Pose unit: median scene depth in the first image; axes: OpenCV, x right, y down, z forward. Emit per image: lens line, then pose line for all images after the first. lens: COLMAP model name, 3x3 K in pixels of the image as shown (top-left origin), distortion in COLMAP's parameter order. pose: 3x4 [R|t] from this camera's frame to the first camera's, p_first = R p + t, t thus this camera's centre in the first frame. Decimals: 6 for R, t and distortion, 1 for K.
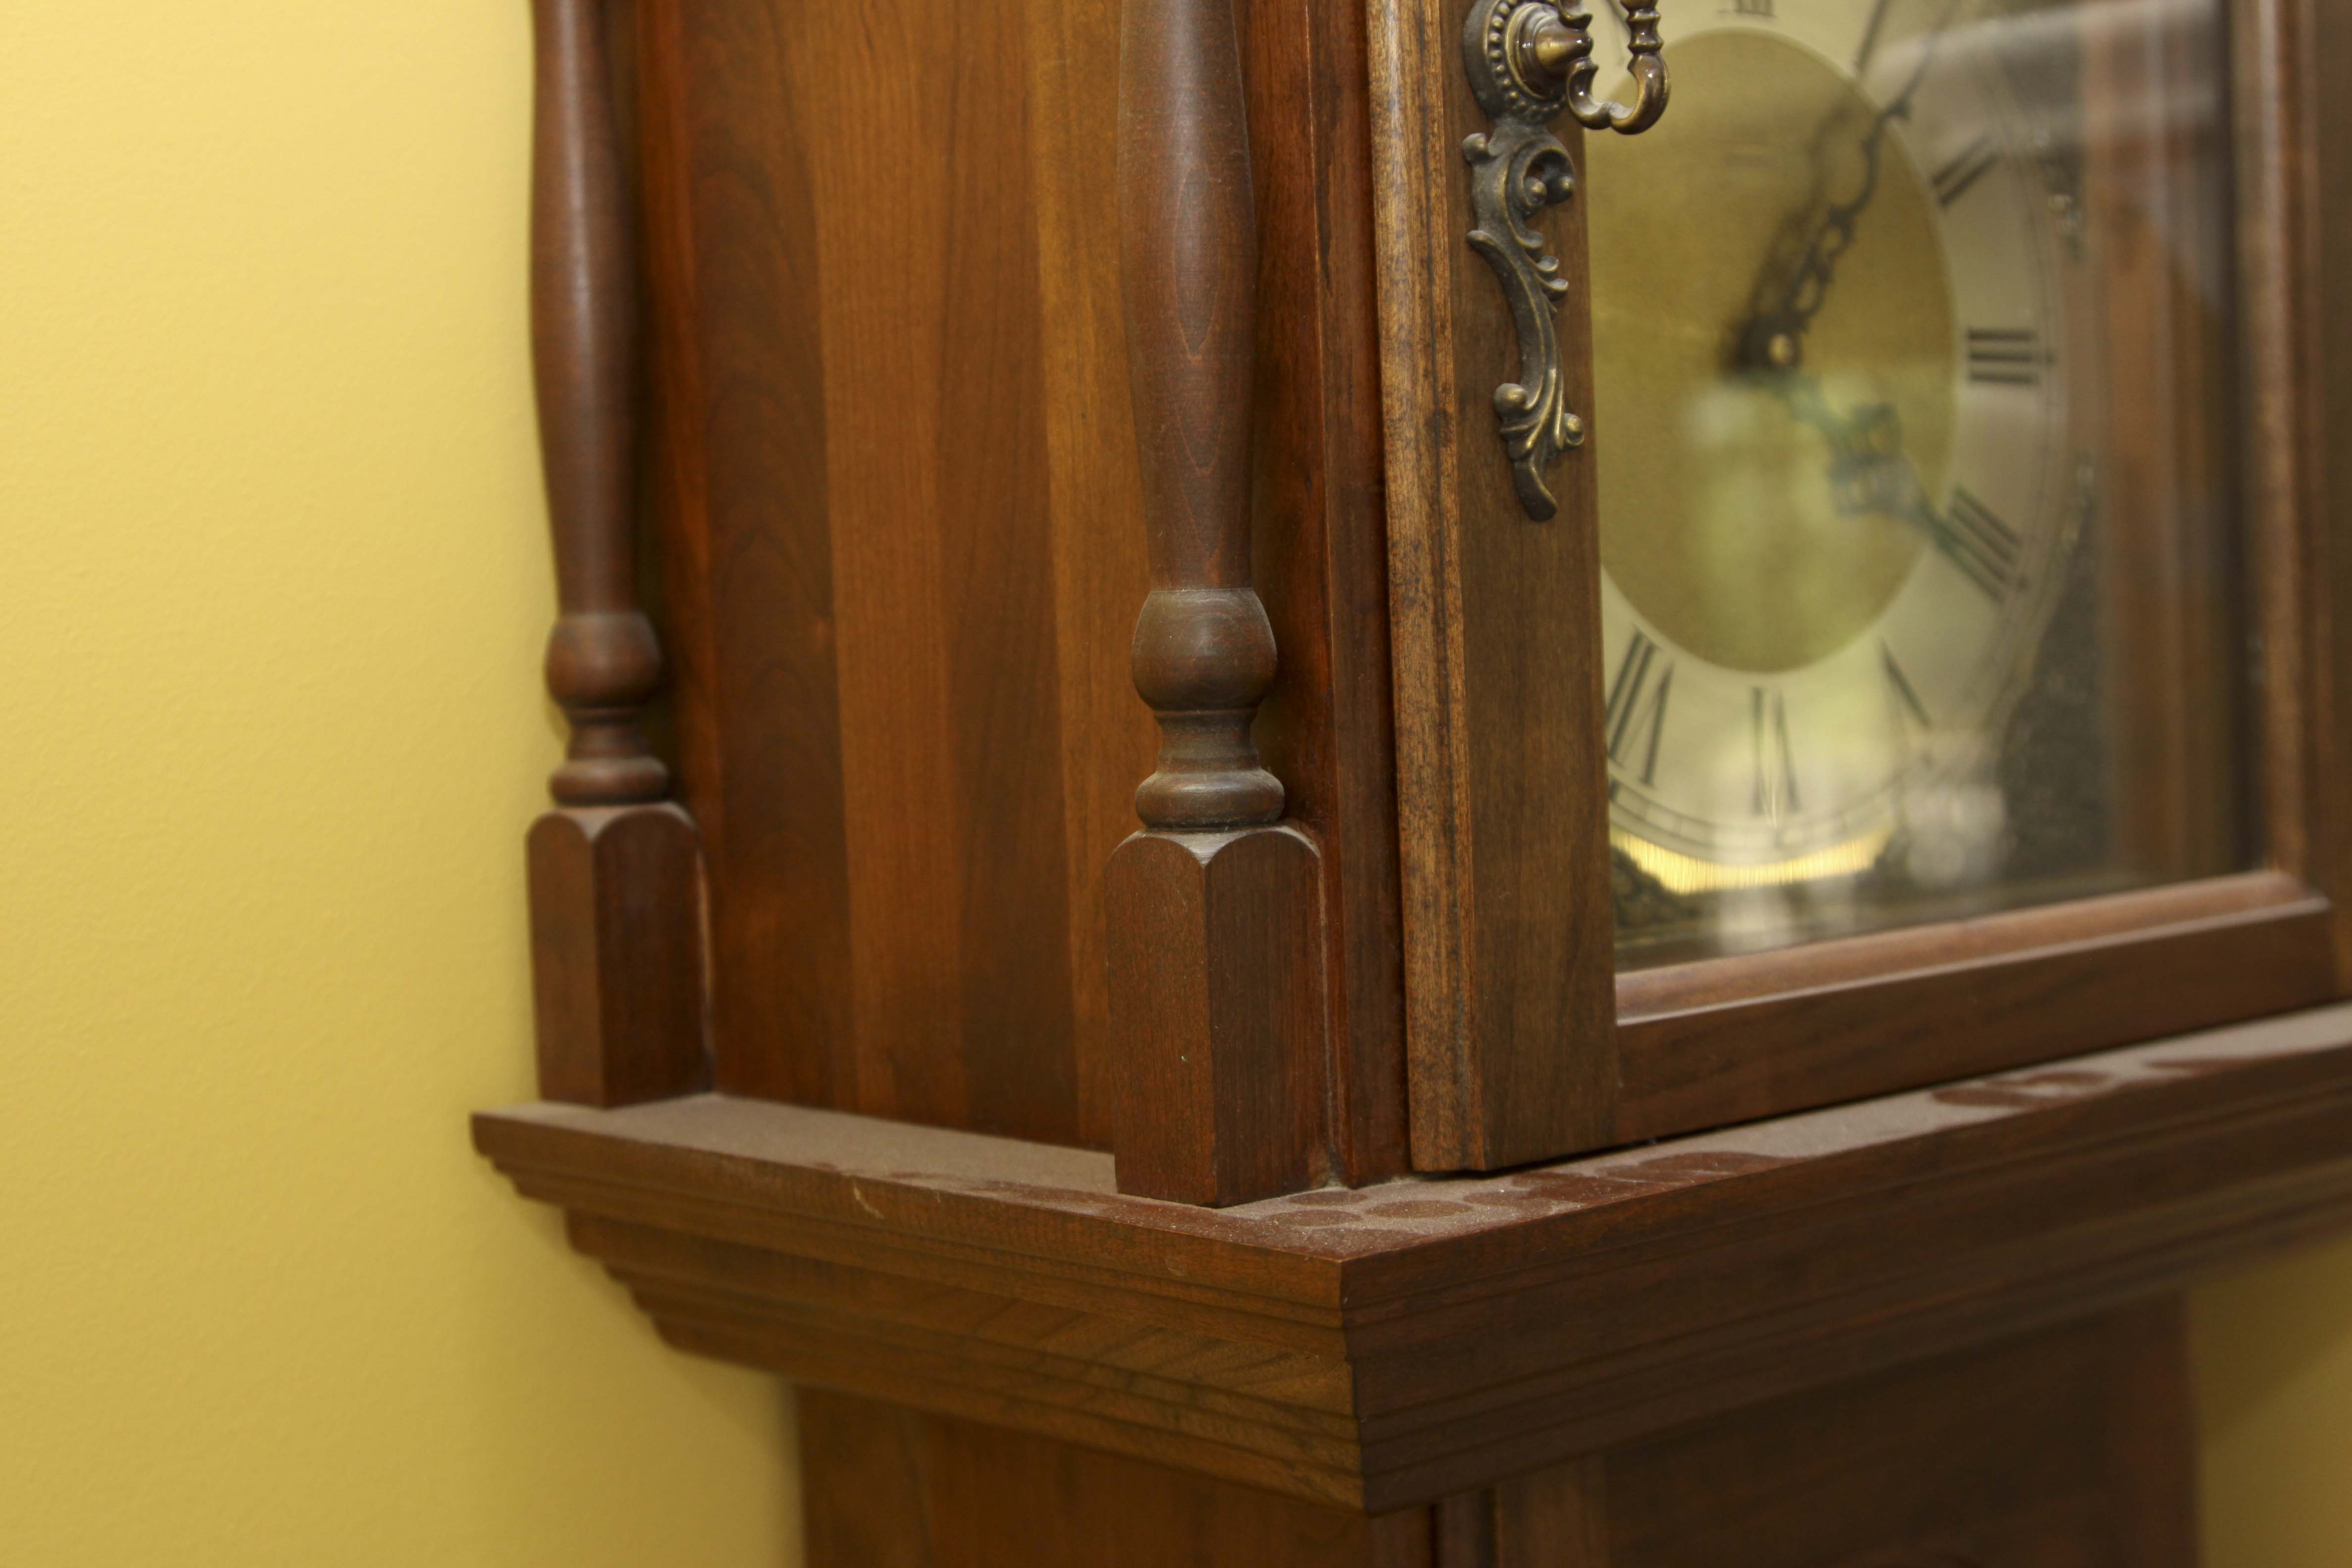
lens RADIAL K [[3641.9, 0, 1176.0], [0, 3641.9, 784.0], [0, 0, 1]] dist [-0.014723, -0.063688]
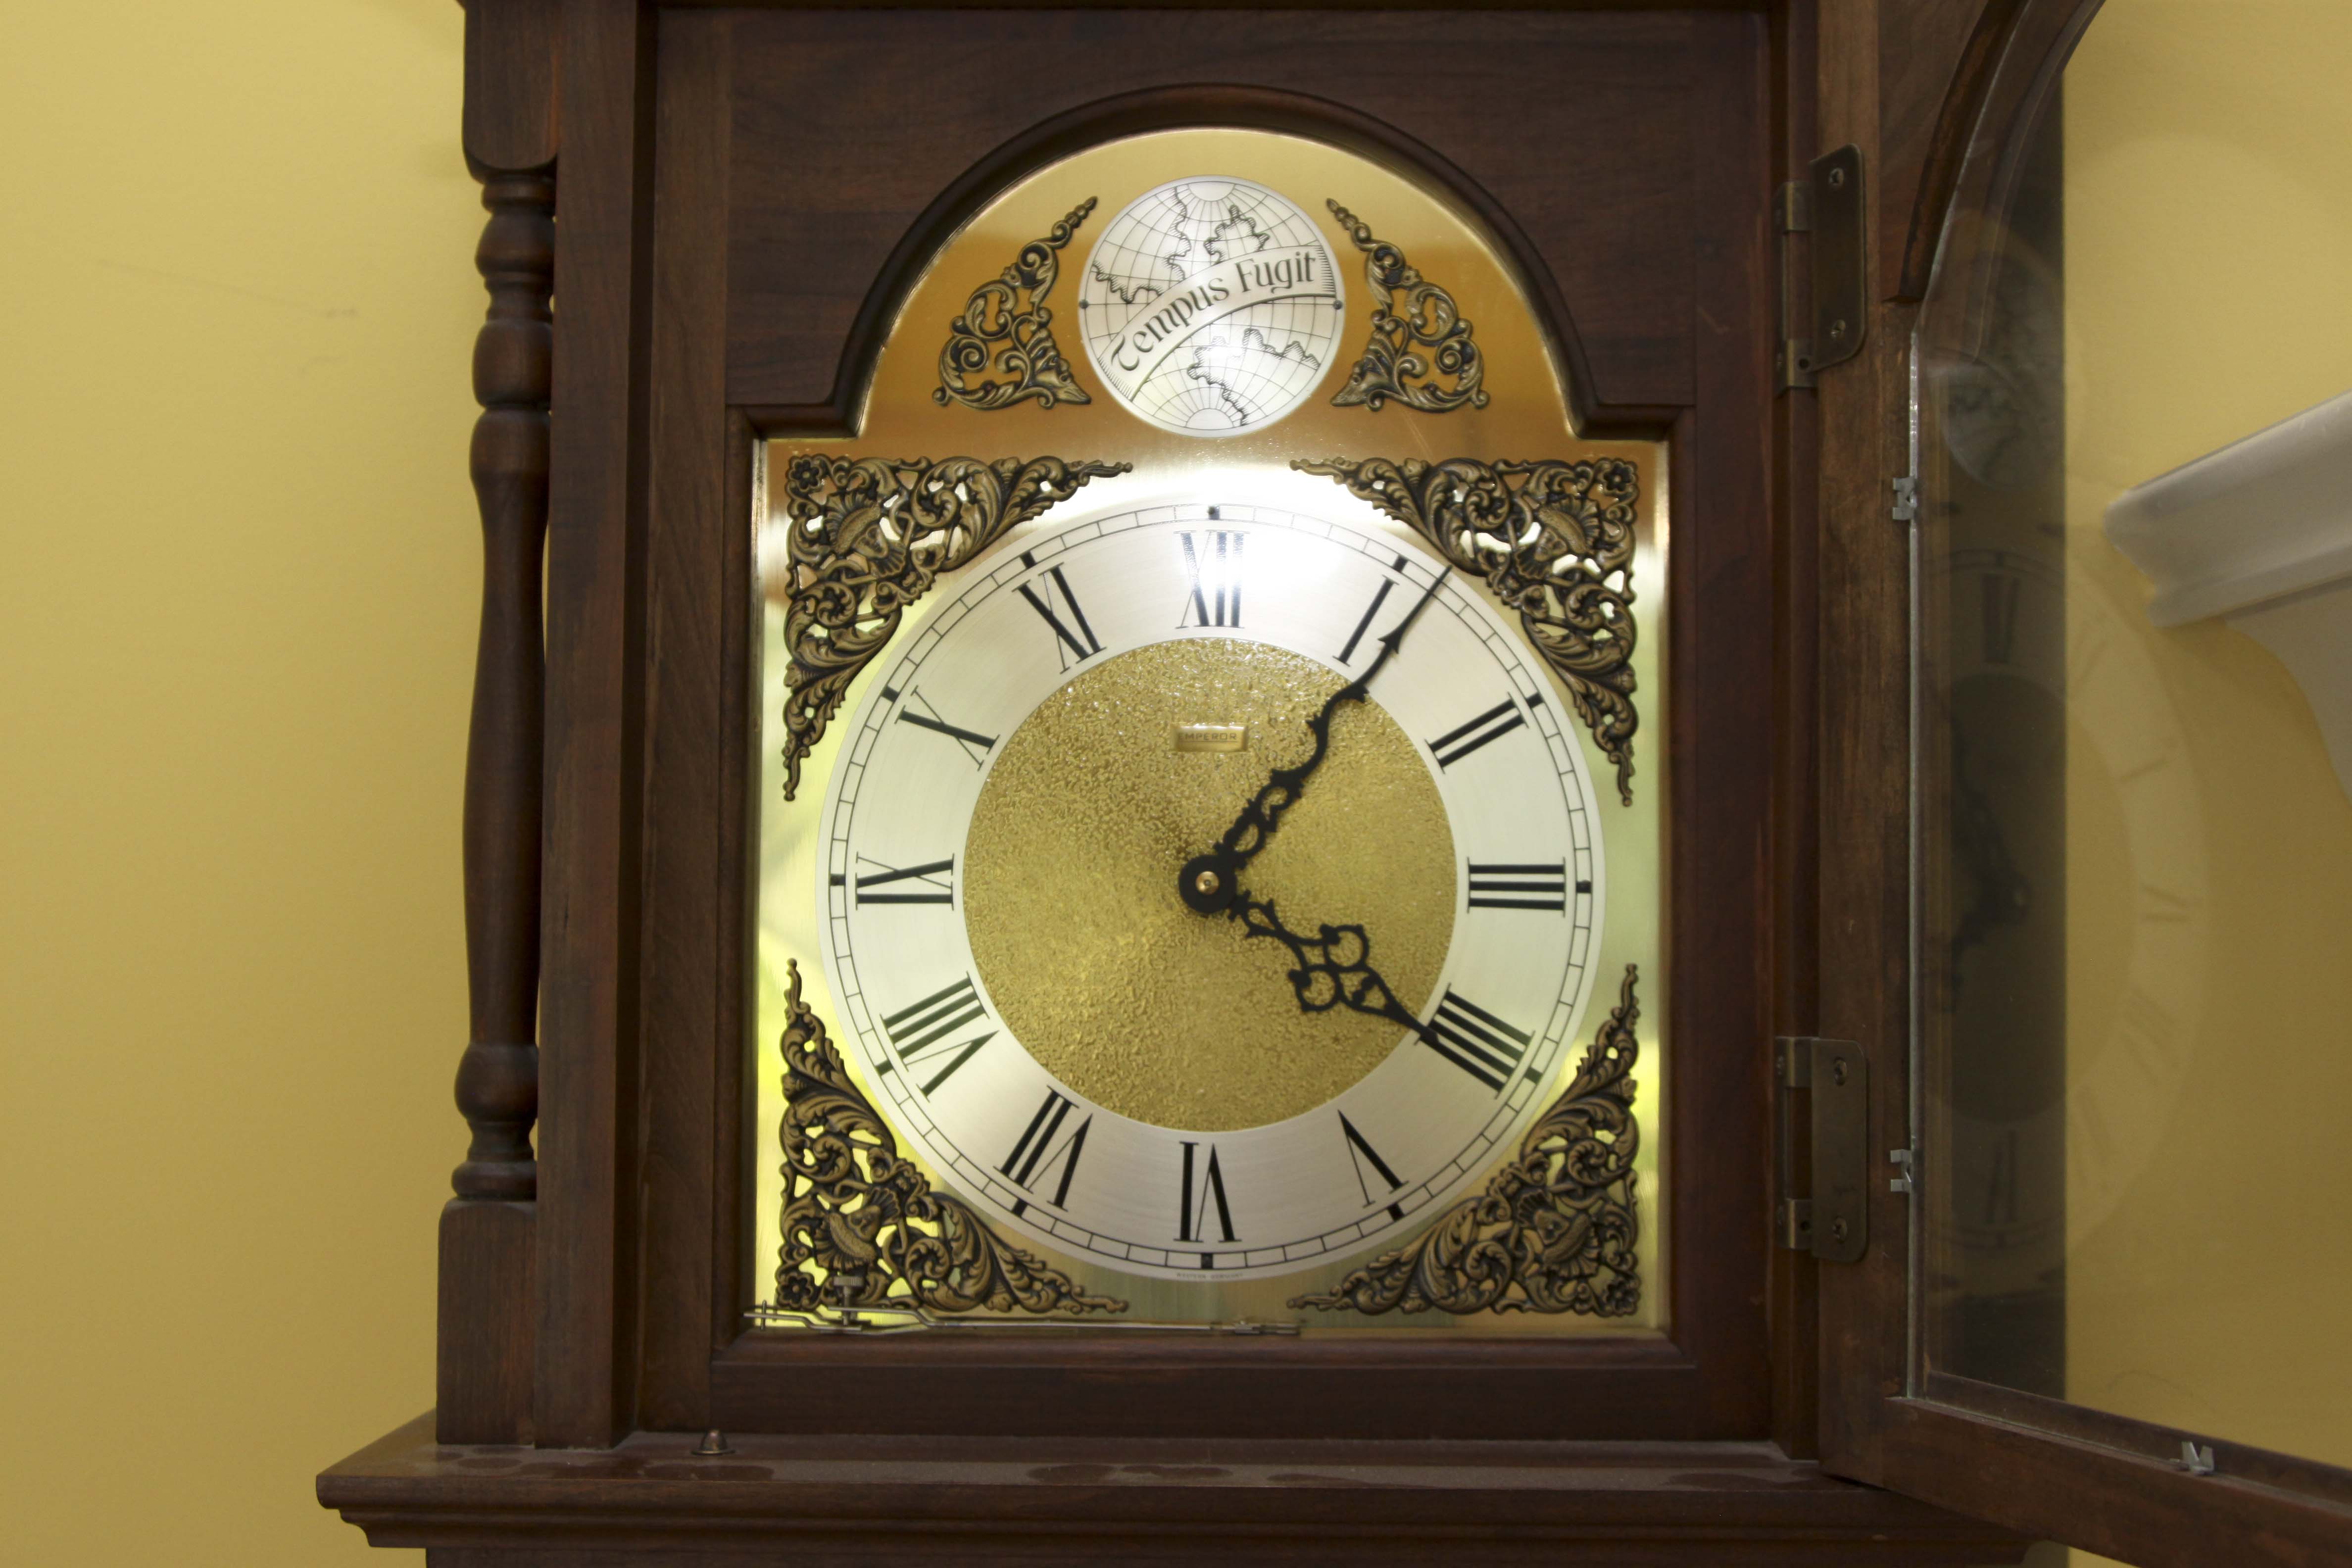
lens RADIAL K [[3323.6, 0, 1176.0], [0, 3323.6, 784.0], [0, 0, 1]] dist [-0.028402, -0.024274]
pose [[0.744731, 0.012200, -0.667253, 1.131658], [-0.076952, 0.994734, -0.067701, -0.087136], [0.662913, 0.101766, 0.741748, 0.129821]]
